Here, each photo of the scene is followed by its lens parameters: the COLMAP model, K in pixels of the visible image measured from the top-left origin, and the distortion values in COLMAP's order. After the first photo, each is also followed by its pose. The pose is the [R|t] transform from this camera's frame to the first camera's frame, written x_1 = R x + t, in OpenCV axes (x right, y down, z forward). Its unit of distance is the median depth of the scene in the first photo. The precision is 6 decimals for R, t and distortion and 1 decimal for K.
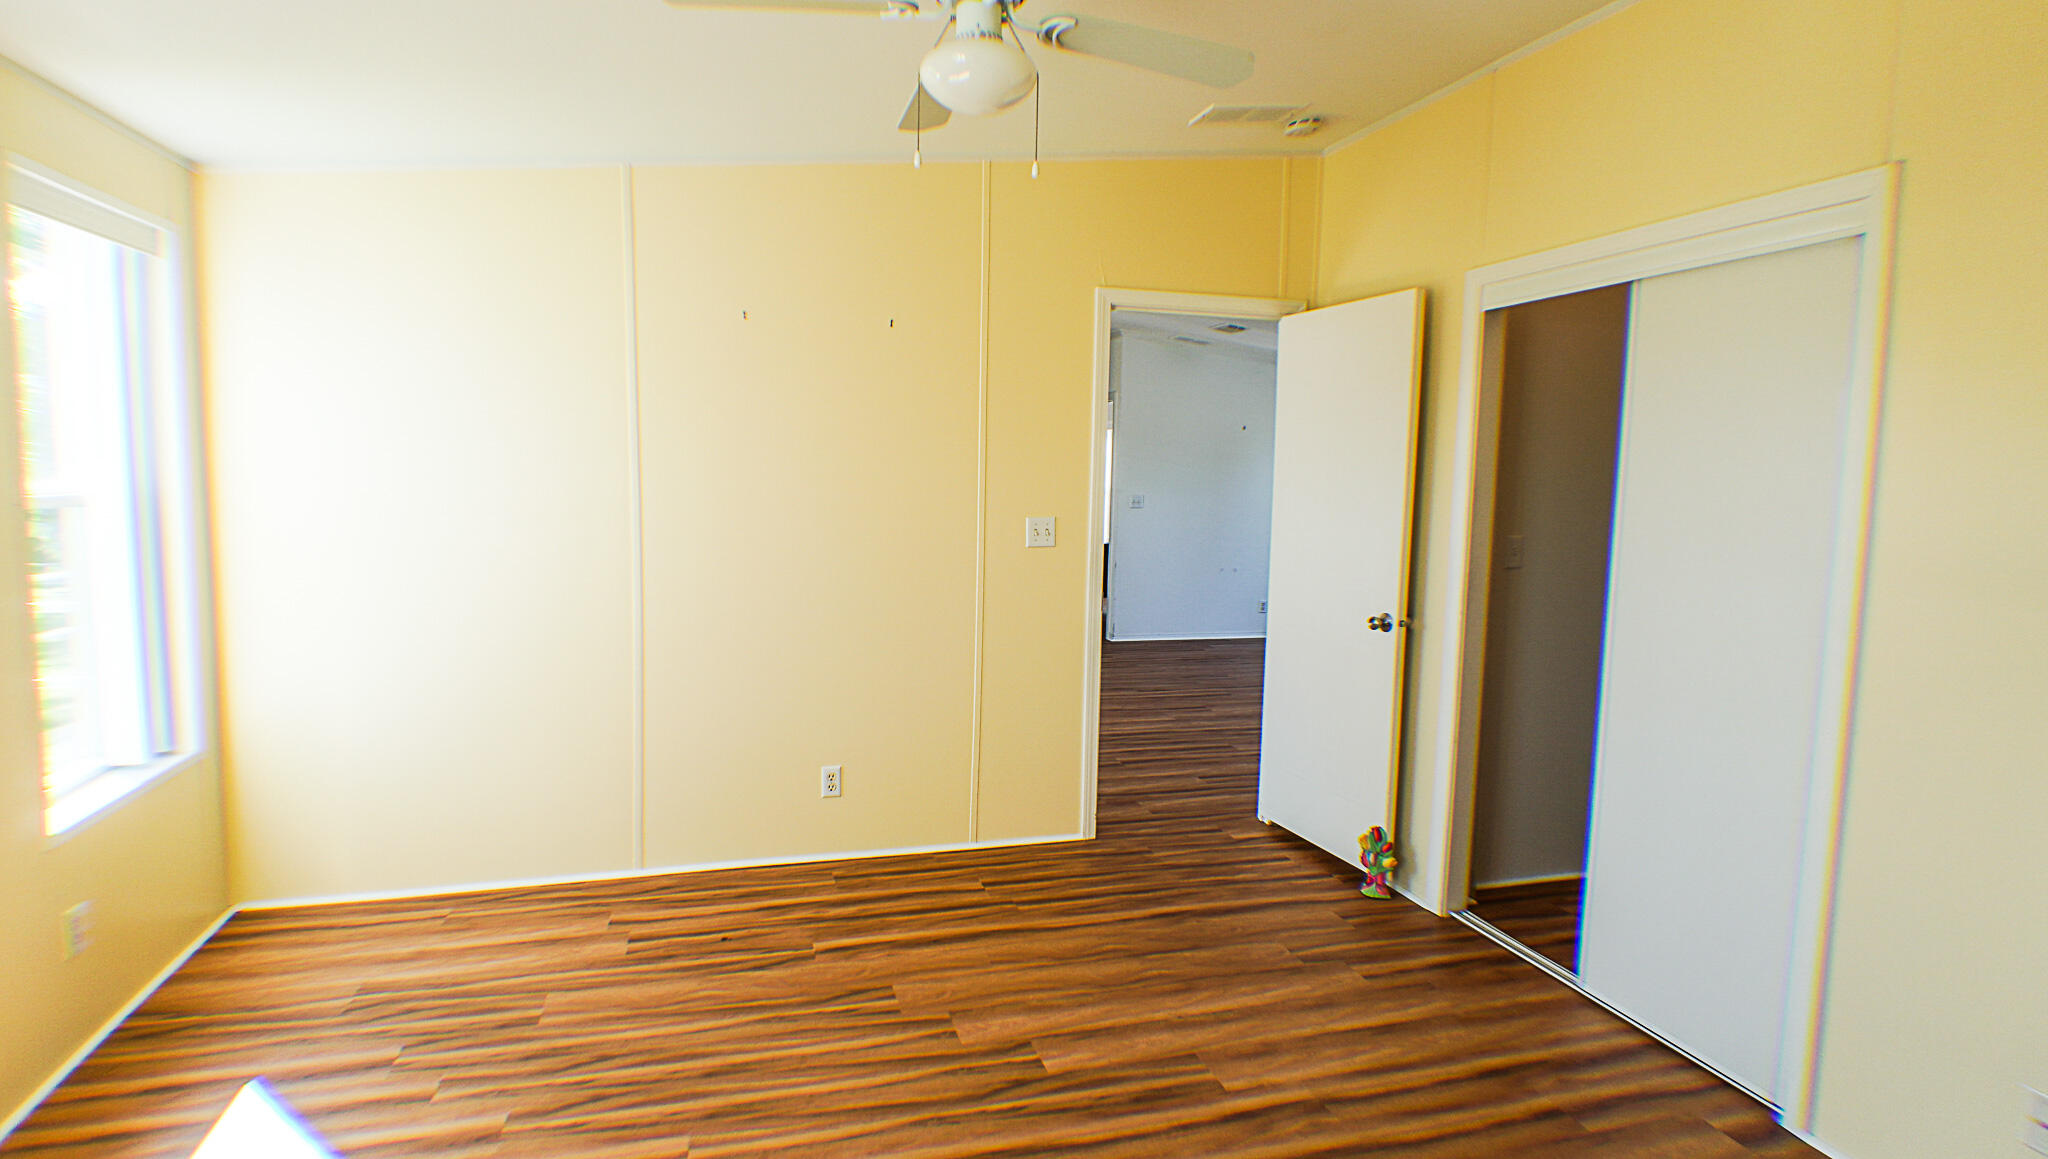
lens RADIAL K [[1109.8, 0, 1024.0], [0, 1109.8, 579.5], [0, 0, 1]] dist [-0.182218, 0.035199]
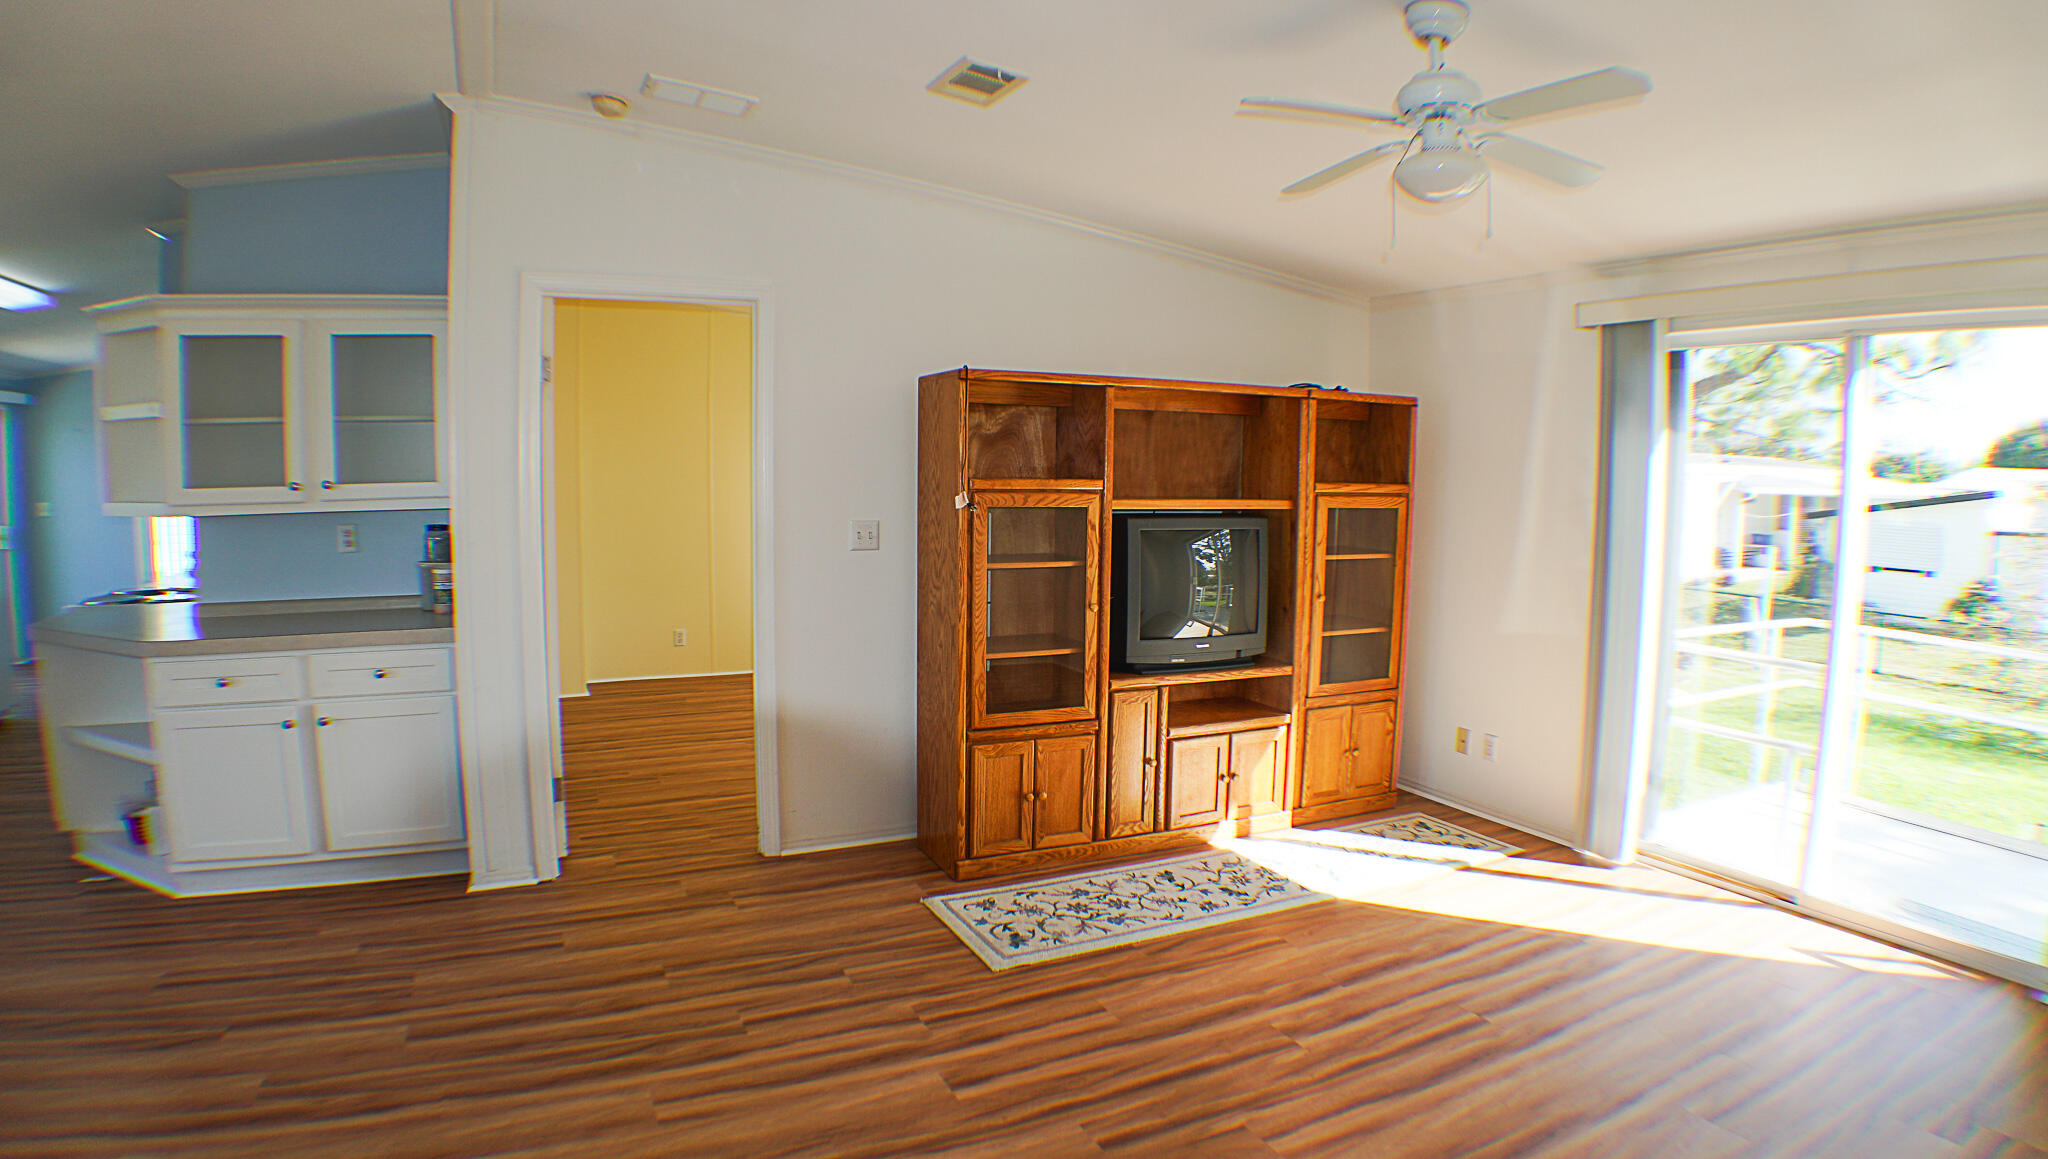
lens RADIAL K [[1109.8, 0, 1024.0], [0, 1109.8, 579.5], [0, 0, 1]] dist [-0.182218, 0.035199]
pose [[-0.986940, -0.009733, -0.160792, -0.009414], [-0.042204, 0.978930, 0.199788, -0.218949], [0.155460, 0.203965, -0.966556, 2.114544]]
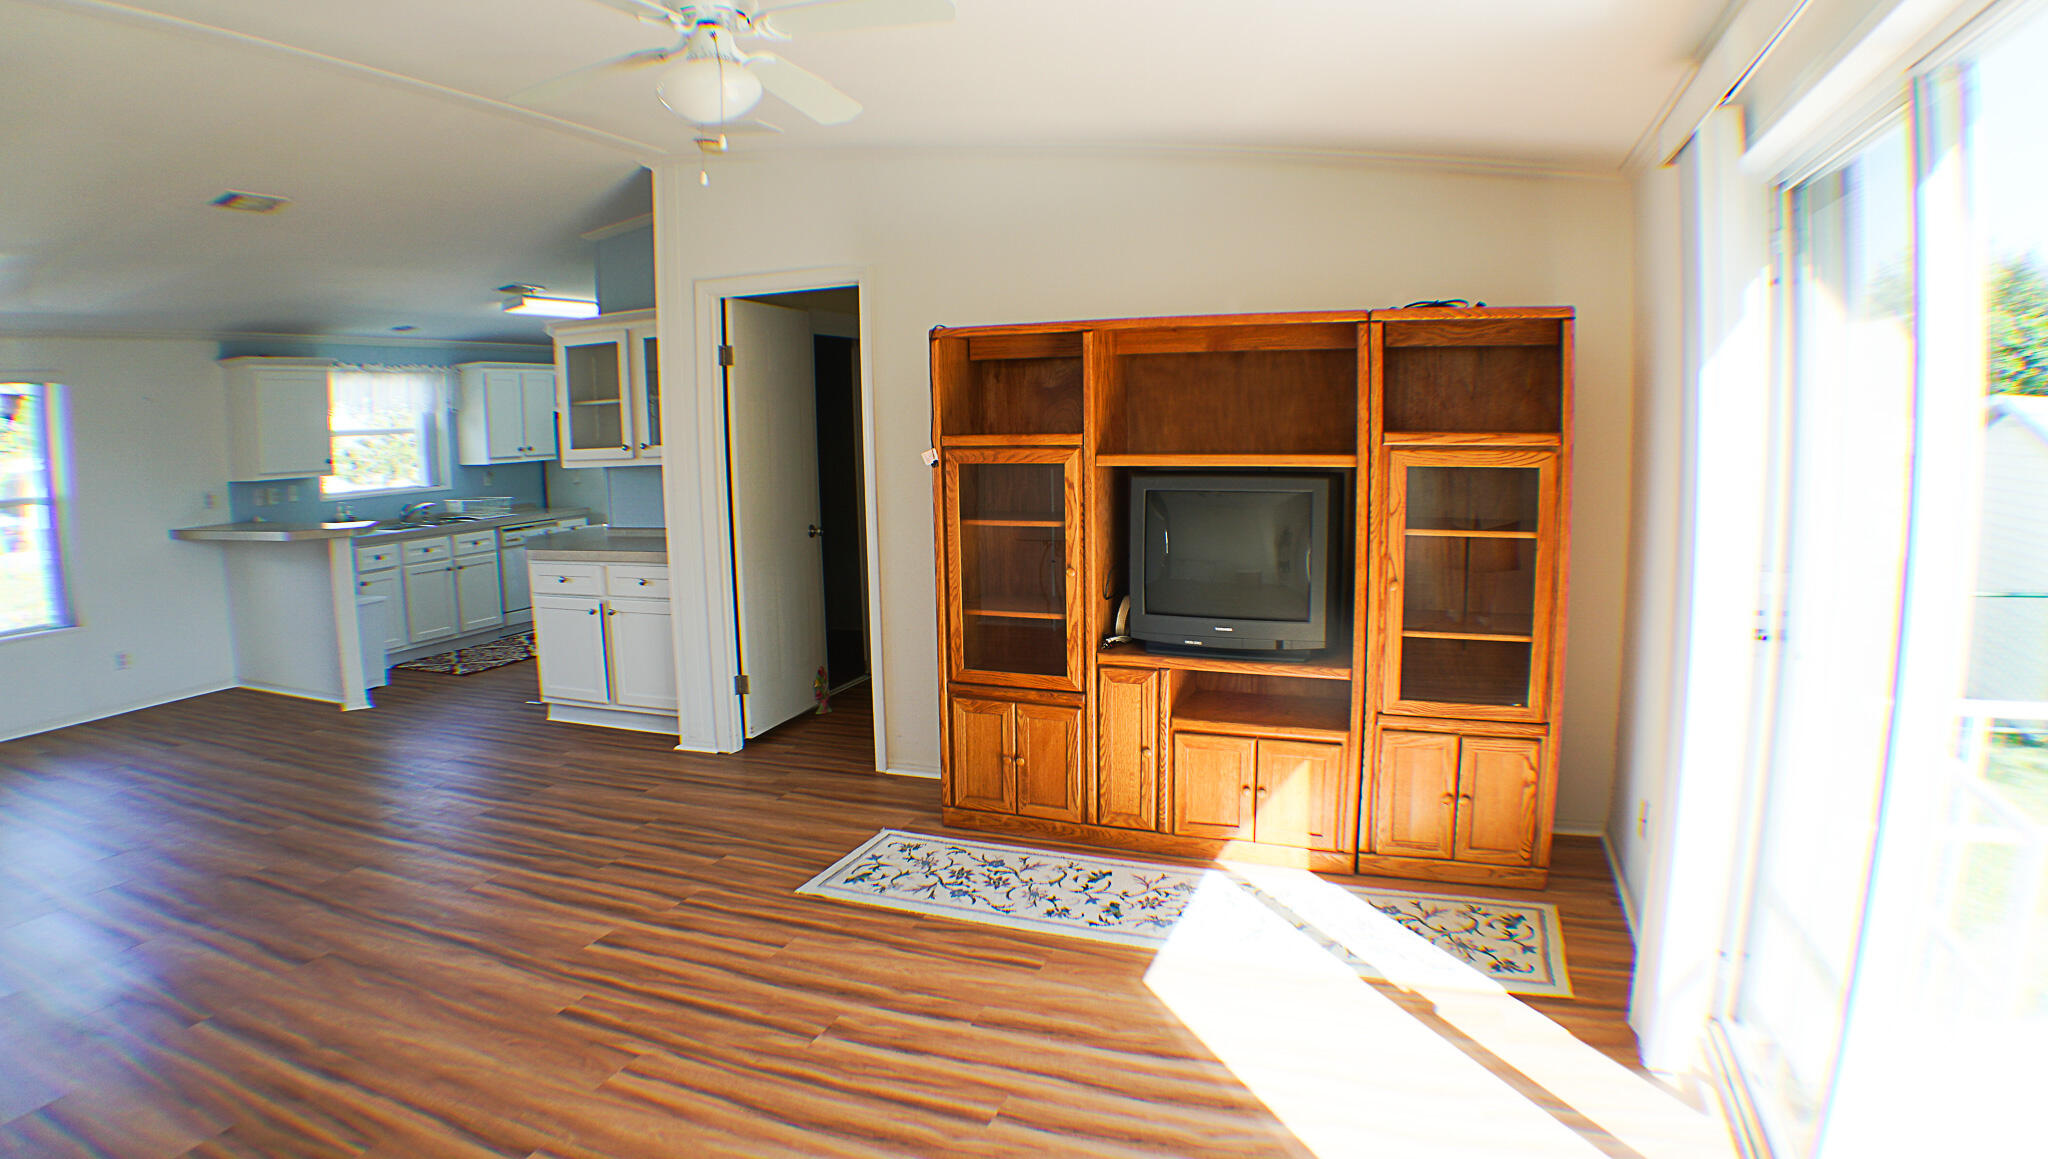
lens RADIAL K [[1109.8, 0, 1024.0], [0, 1109.8, 579.5], [0, 0, 1]] dist [-0.182218, 0.035199]
pose [[-0.789814, -0.083875, 0.607584, -0.812010], [0.072313, 0.970963, 0.228039, -0.205192], [-0.609068, 0.224045, -0.760815, 1.882654]]
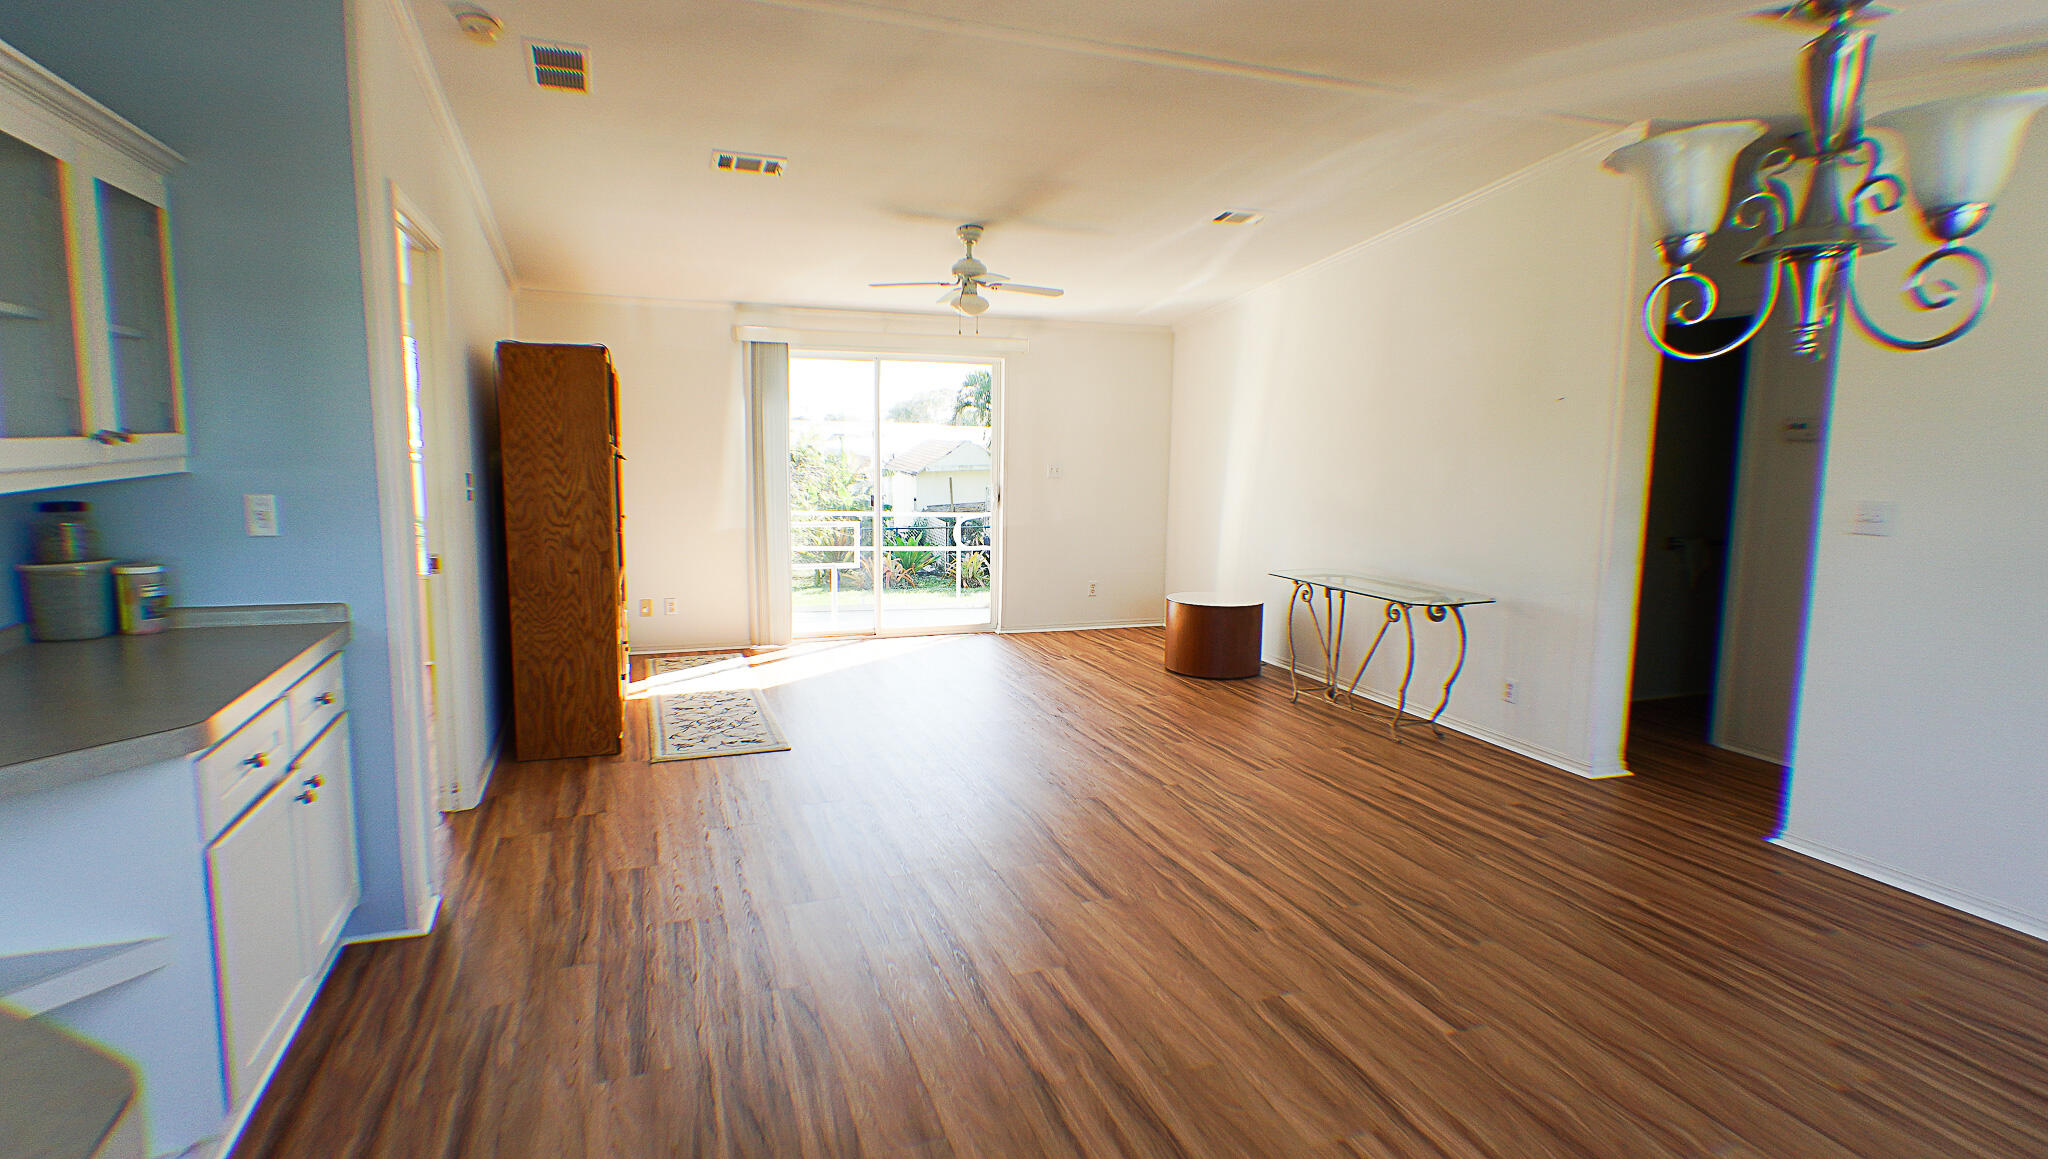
lens RADIAL K [[1053.8, 0, 1024.0], [0, 1053.8, 579.5], [0, 0, 1]] dist [0.015234, -0.018171]
pose [[0.068861, 0.115606, -0.990905, 1.141867], [-0.120170, 0.986992, 0.106799, -0.128323], [0.990362, 0.111723, 0.081858, 1.515628]]
